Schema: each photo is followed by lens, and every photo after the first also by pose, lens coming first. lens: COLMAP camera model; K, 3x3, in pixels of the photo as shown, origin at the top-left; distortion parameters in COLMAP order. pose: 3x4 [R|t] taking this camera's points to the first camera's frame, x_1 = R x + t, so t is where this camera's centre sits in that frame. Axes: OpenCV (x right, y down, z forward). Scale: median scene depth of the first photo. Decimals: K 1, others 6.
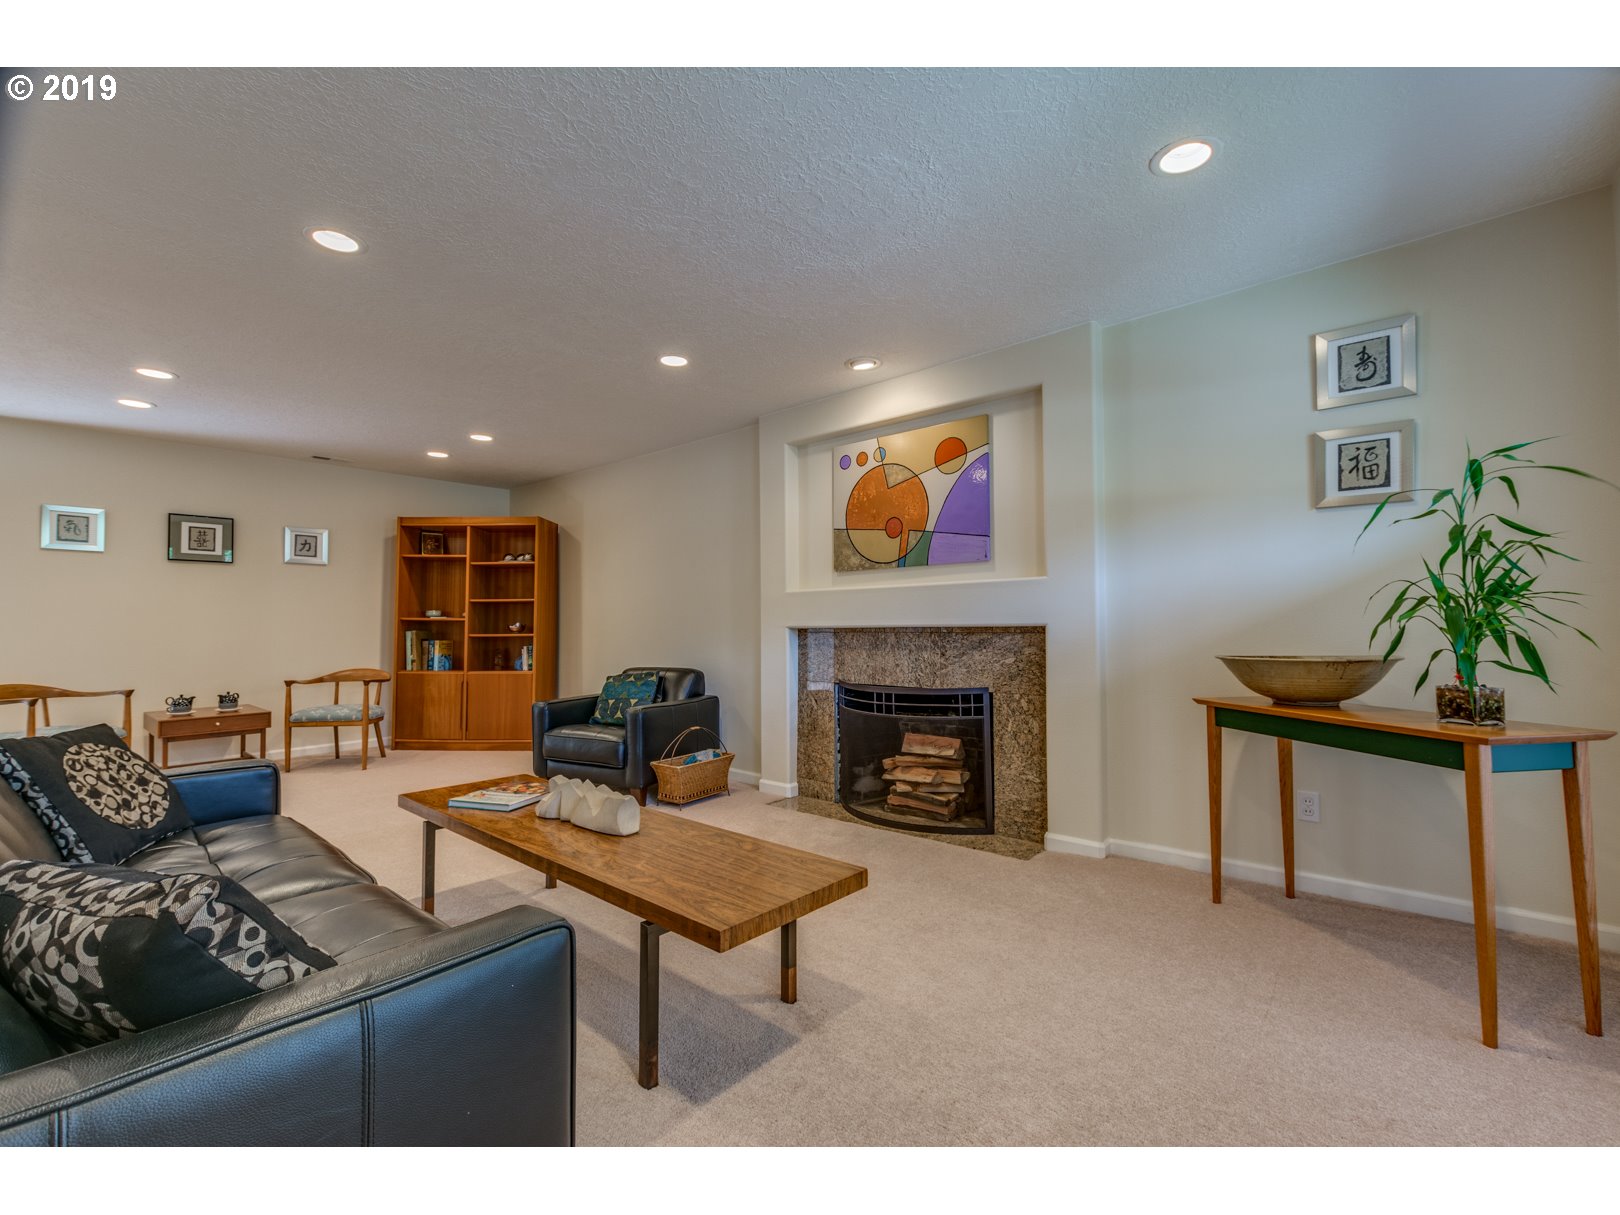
lens RADIAL K [[695.6, 0, 808.7], [0, 695.6, 608.2], [0, 0, 1]] dist [0.000452, -0.000162]
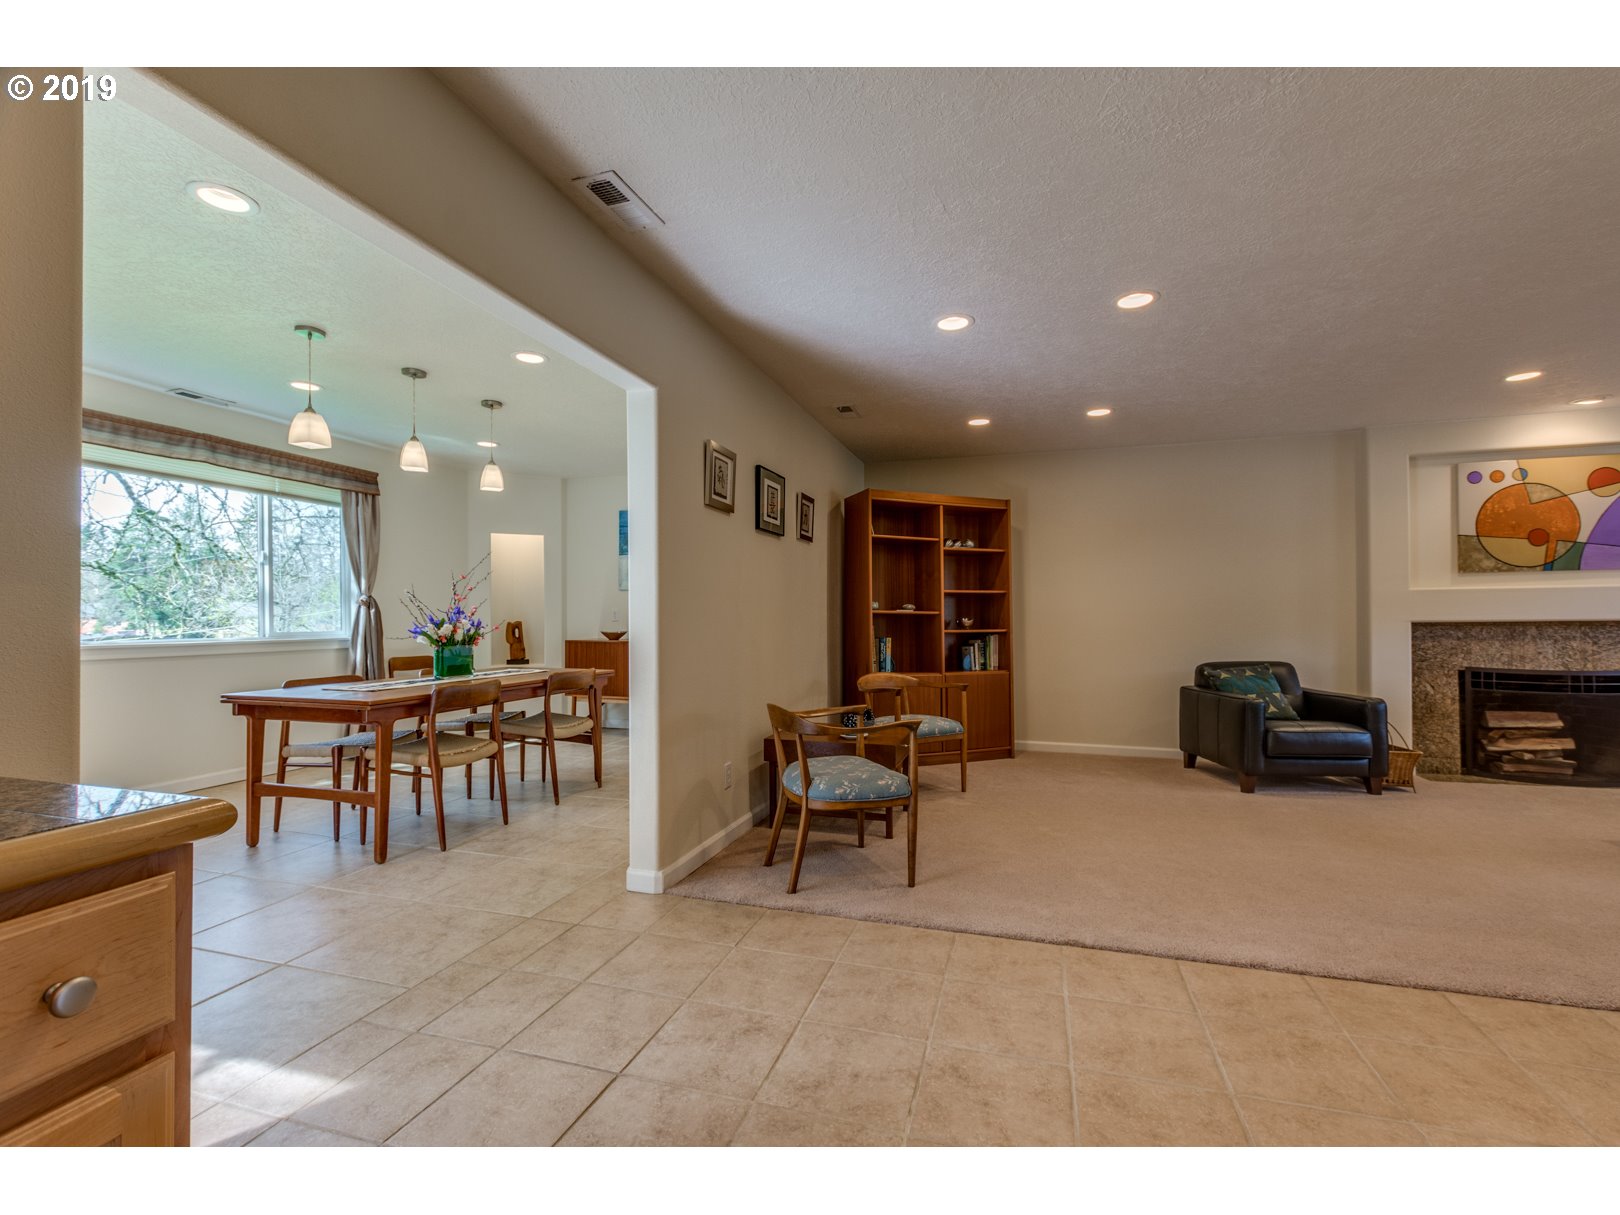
lens RADIAL K [[695.6, 0, 817.2], [0, 695.6, 611.3], [0, 0, 1]] dist [0.000452, -0.000162]
pose [[0.917136, 0.005656, 0.398534, -1.442358], [-0.008999, 0.999938, 0.006517, 0.013410], [-0.398473, -0.009563, 0.917130, 0.389328]]
